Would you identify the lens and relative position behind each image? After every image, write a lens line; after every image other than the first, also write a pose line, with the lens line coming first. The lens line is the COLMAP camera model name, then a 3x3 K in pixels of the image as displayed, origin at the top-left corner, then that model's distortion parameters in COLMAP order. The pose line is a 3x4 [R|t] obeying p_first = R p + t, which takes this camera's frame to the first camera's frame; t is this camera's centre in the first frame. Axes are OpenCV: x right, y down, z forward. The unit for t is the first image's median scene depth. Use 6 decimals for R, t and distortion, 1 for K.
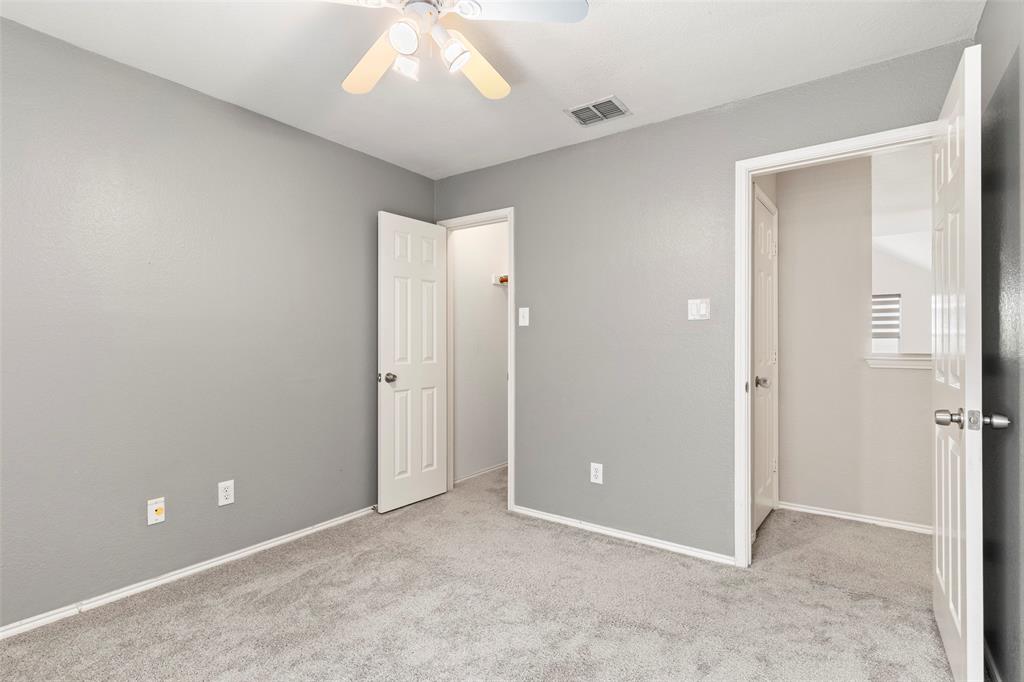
lens RADIAL K [[494.9, 0, 511.1], [0, 494.9, 342.5], [0, 0, 1]] dist [-0.000609, 0.000736]
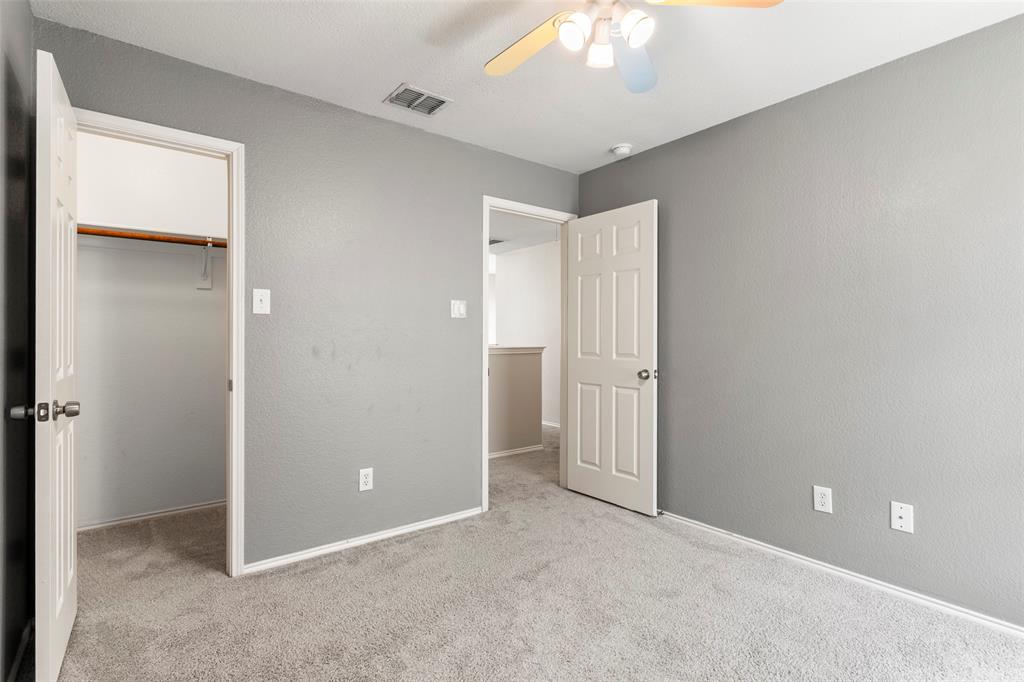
lens RADIAL K [[494.9, 0, 511.7], [0, 494.9, 339.4], [0, 0, 1]] dist [-0.000609, 0.000736]
pose [[0.276714, -0.003439, 0.960946, -0.668177], [-0.005248, 0.999973, 0.005090, -0.001723], [-0.960938, -0.006451, 0.276688, 0.514665]]
